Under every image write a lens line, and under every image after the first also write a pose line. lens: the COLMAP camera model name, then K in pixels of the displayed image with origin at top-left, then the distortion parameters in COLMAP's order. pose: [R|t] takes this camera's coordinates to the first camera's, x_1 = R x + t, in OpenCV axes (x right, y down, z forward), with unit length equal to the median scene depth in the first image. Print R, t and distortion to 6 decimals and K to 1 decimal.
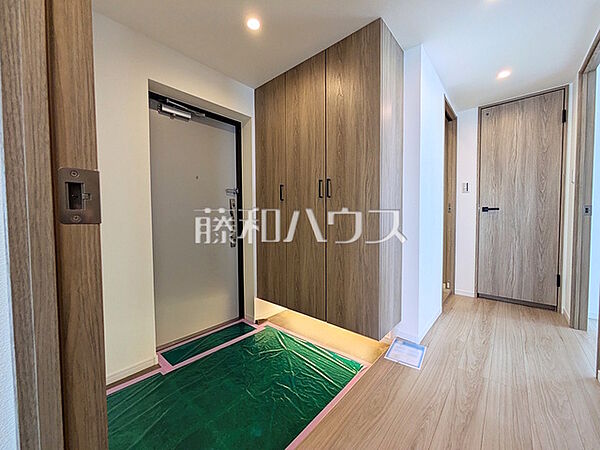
lens RADIAL K [[238.0, 0, 300.6], [0, 238.0, 225.7], [0, 0, 1]] dist [0.001761, 0.000461]
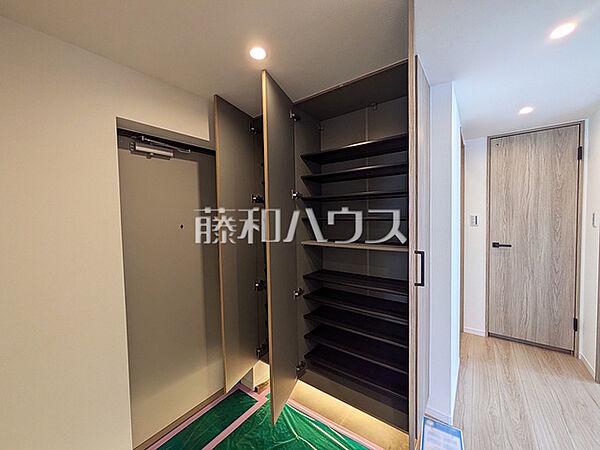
lens RADIAL K [[238.0, 0, 300.6], [0, 238.0, 225.7], [0, 0, 1]] dist [0.001761, 0.000461]
pose [[0.996593, -0.018490, 0.080378, -0.081733], [0.018174, 0.999824, 0.004665, -0.181470], [-0.080450, -0.003189, 0.996754, 0.130982]]
